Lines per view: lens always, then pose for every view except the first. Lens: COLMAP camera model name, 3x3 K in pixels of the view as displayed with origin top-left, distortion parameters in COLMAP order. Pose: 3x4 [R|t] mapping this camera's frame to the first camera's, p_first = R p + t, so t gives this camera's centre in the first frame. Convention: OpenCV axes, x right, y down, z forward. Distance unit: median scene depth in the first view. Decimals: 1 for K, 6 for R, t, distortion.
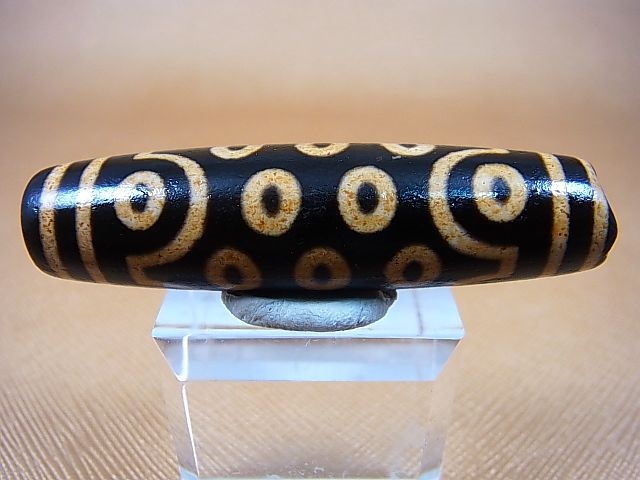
lens RADIAL K [[569.8, 0, 320.0], [0, 569.8, 240.0], [0, 0, 1]] dist [-0.211258, 0.006259]
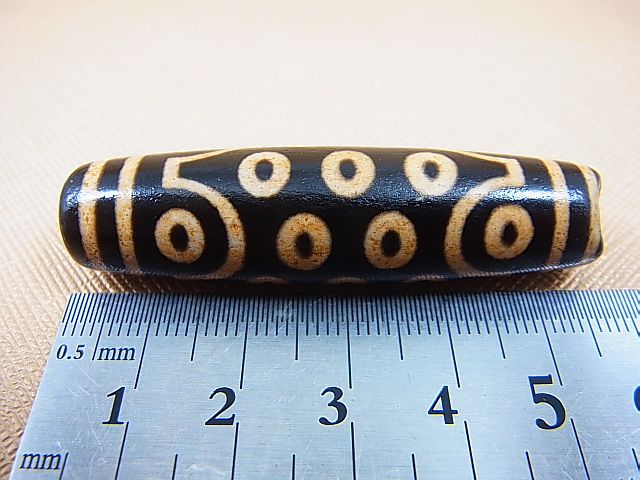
lens RADIAL K [[569.8, 0, 320.0], [0, 569.8, 240.0], [0, 0, 1]] dist [-0.211258, 0.006259]
pose [[0.998865, -0.017484, 0.044307, -0.103270], [-0.010941, 0.821110, 0.570665, -0.708398], [-0.046359, -0.570502, 0.819987, 0.095024]]
